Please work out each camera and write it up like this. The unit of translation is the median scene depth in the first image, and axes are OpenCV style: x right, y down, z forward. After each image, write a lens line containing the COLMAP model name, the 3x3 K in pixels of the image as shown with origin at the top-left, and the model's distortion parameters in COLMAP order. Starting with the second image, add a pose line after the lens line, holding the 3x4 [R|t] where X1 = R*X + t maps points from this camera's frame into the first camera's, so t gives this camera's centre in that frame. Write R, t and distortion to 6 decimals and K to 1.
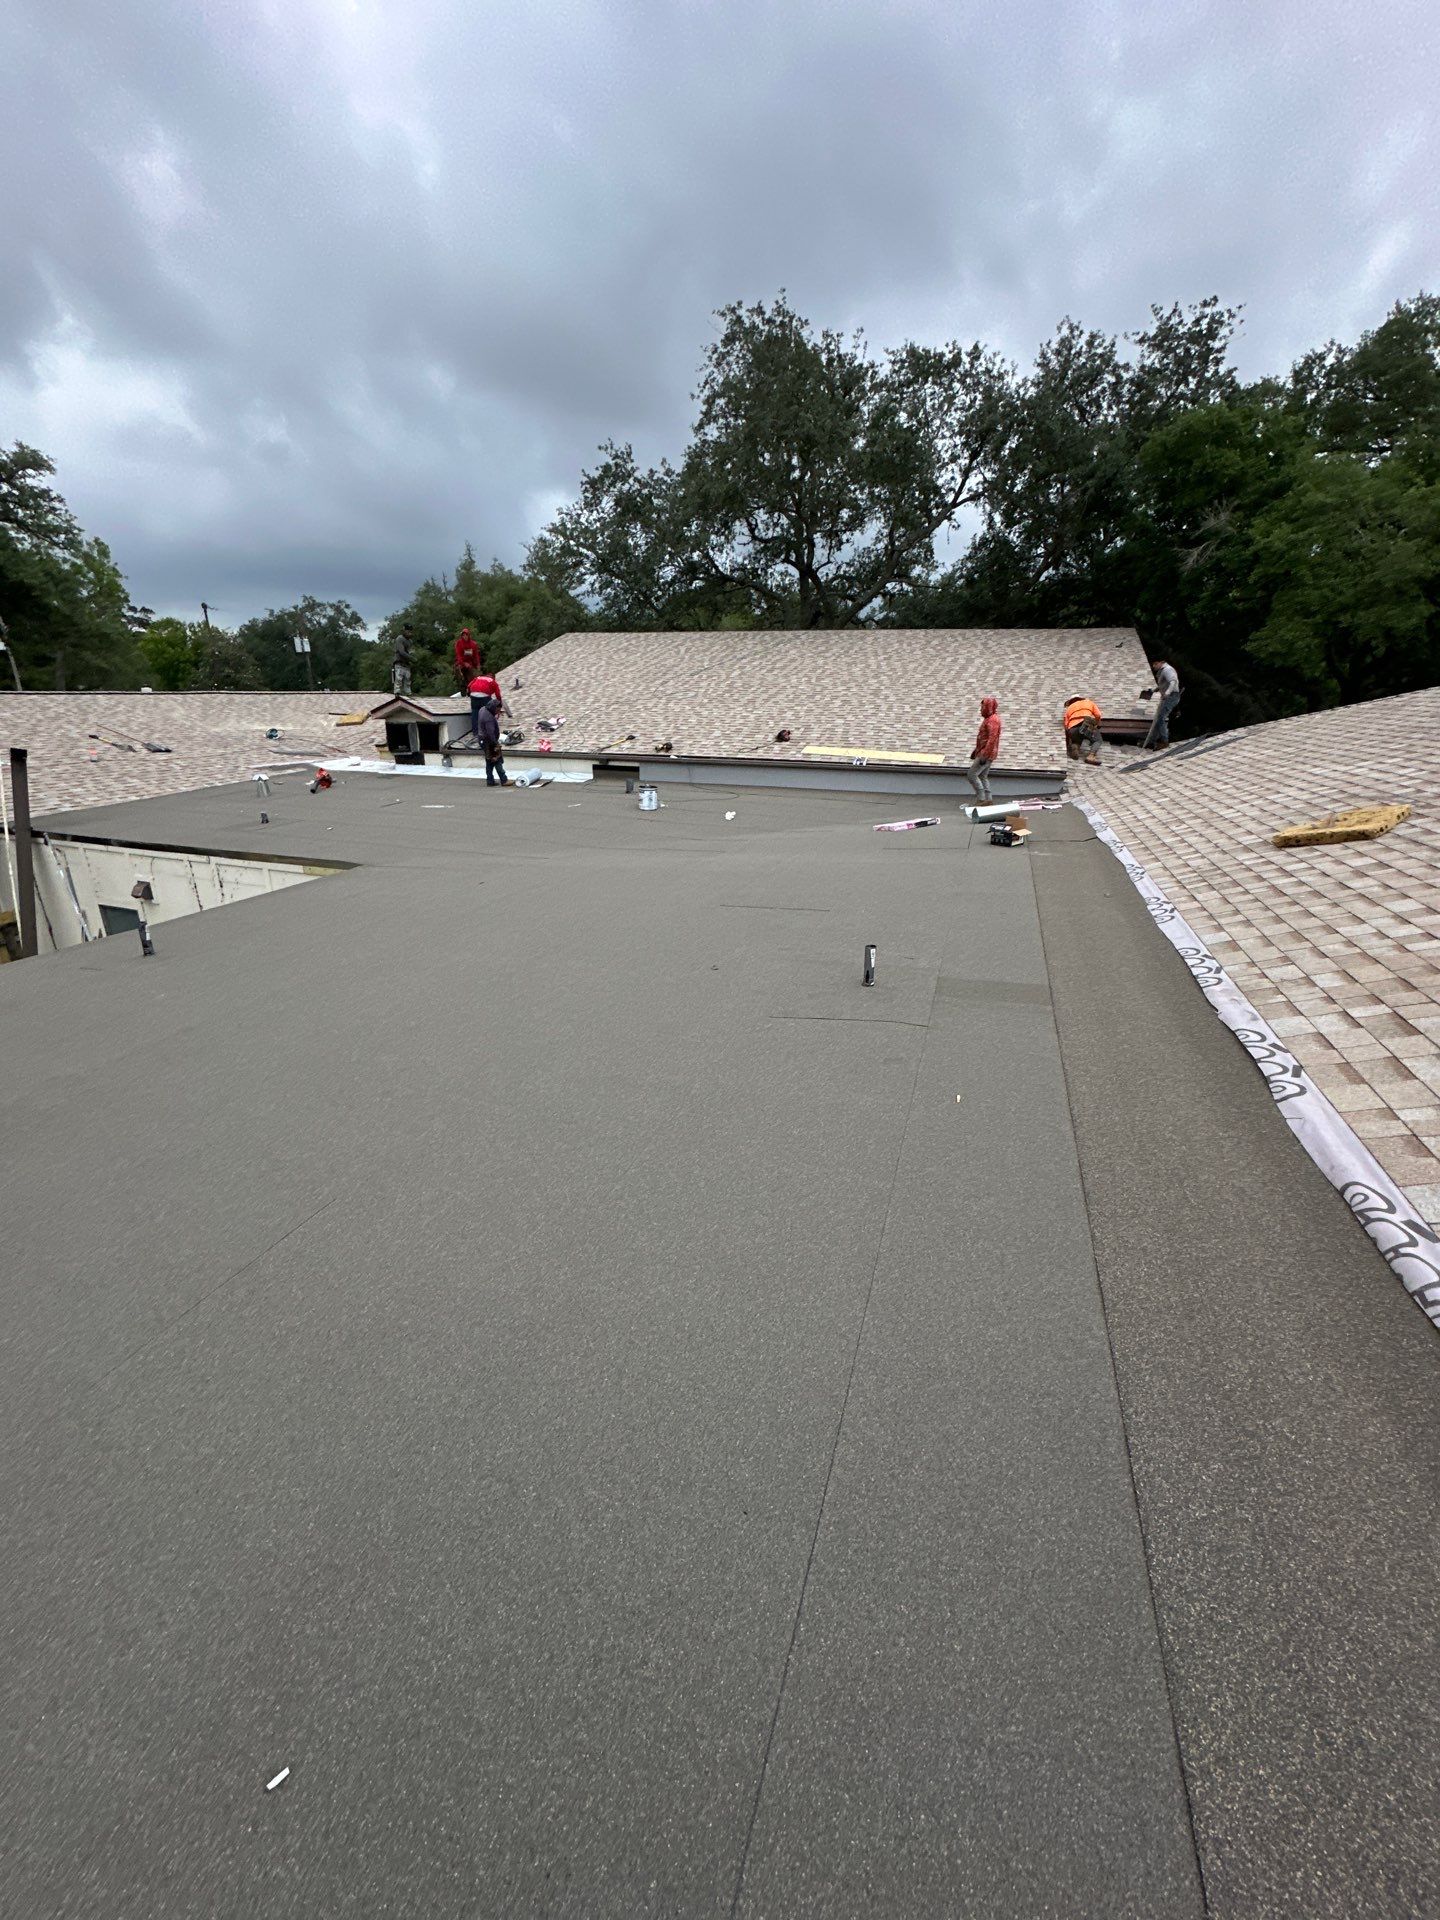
lens RADIAL K [[775.4, 0, 720.0], [0, 775.4, 960.0], [0, 0, 1]] dist [-0.002439, -0.000319]
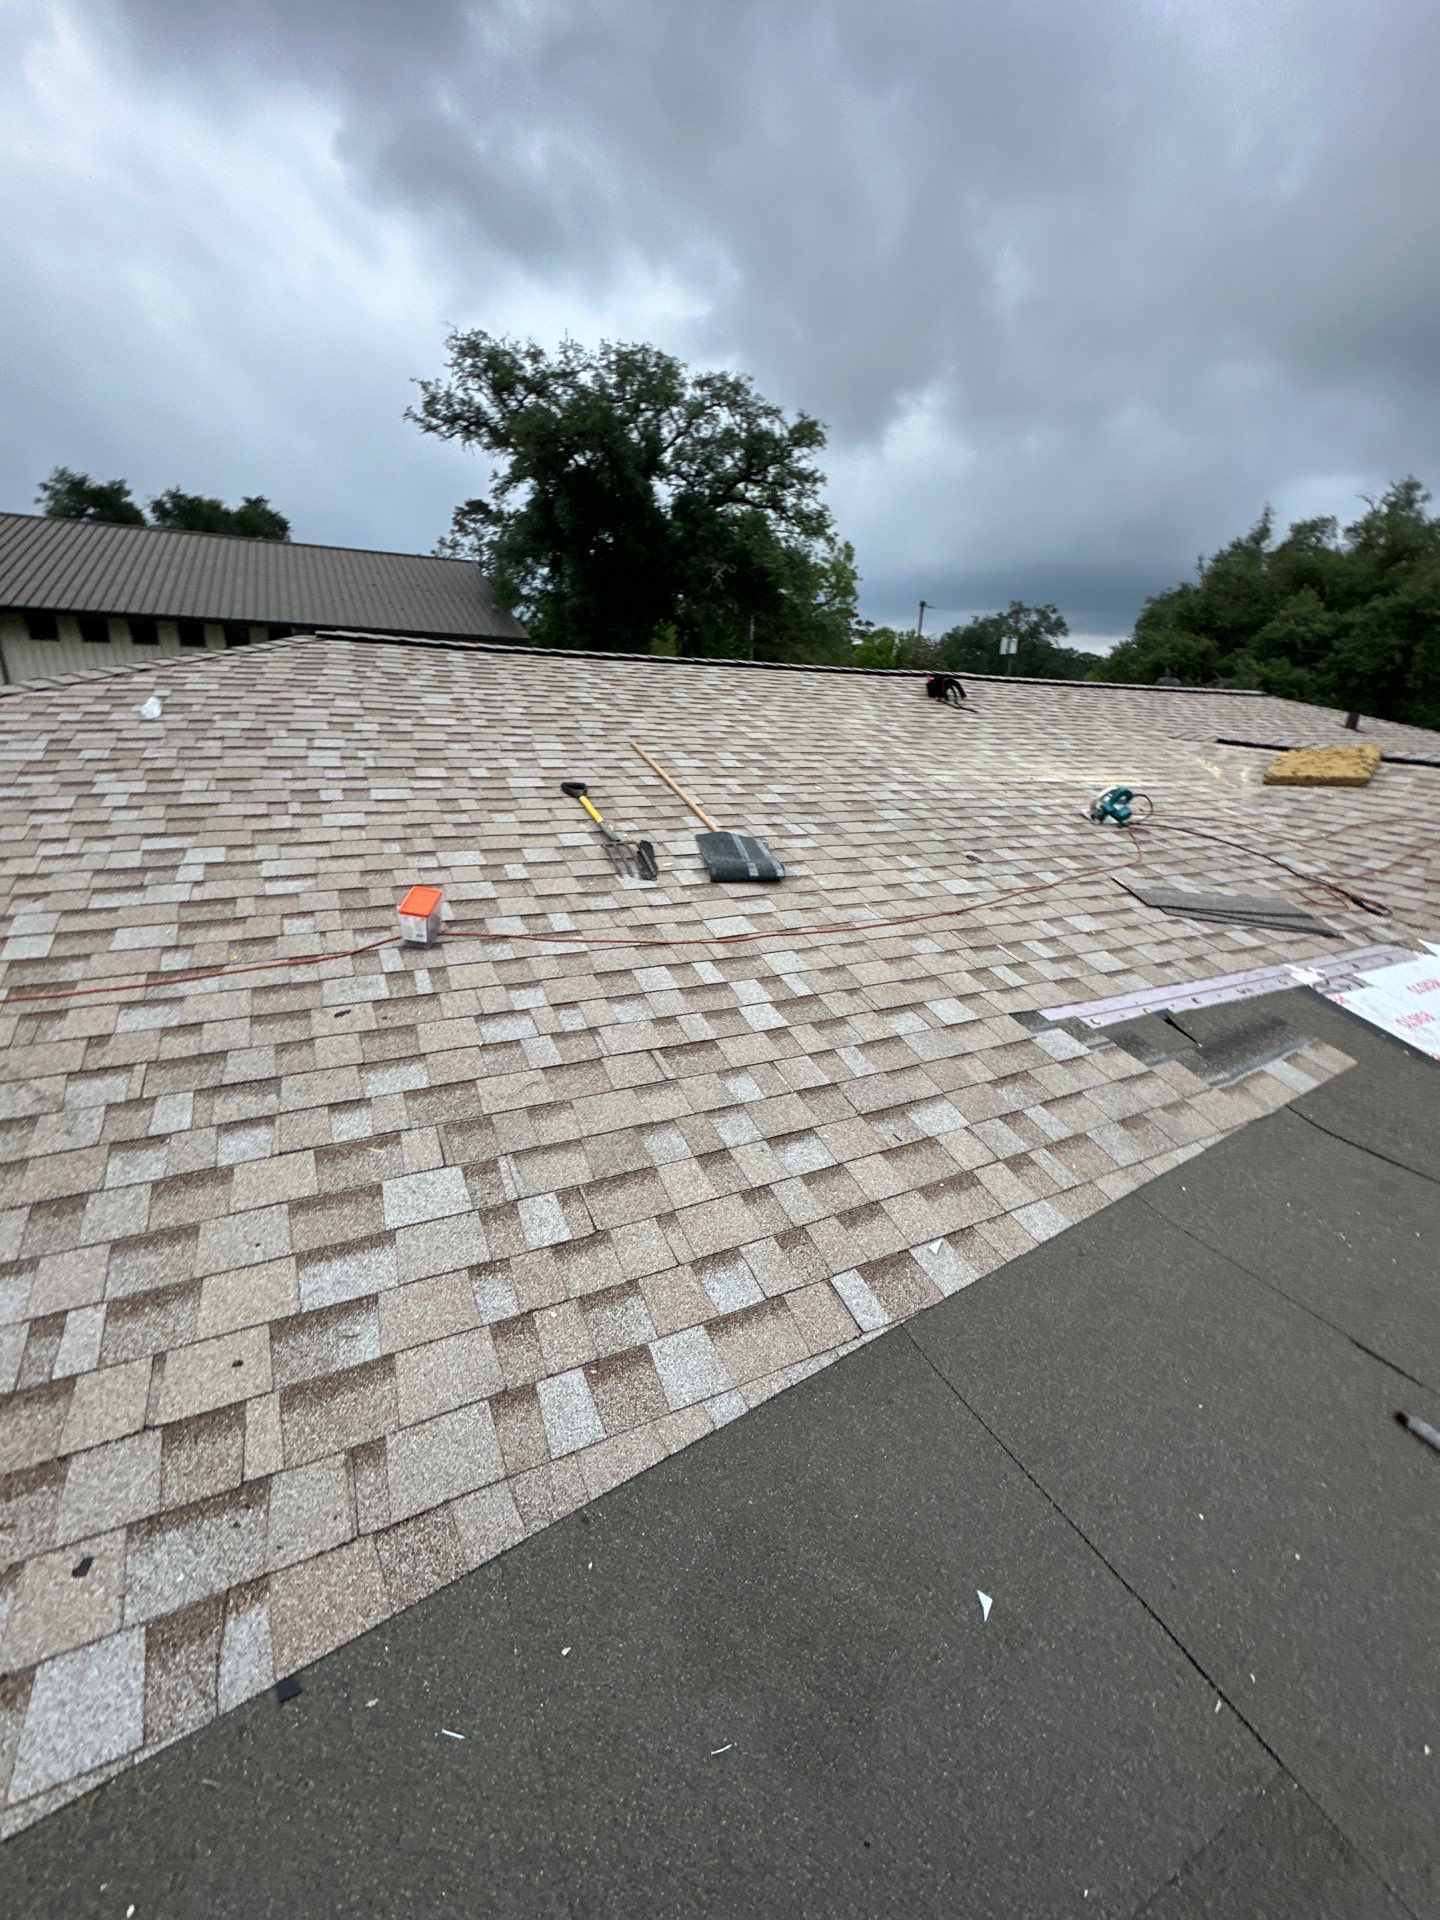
lens RADIAL K [[775.4, 0, 720.0], [0, 775.4, 960.0], [0, 0, 1]] dist [-0.002439, -0.000319]
pose [[0.717998, 0.253589, -0.648207, -0.117688], [-0.263795, 0.960937, 0.083736, -0.054480], [0.644121, 0.110871, 0.756846, 0.169586]]
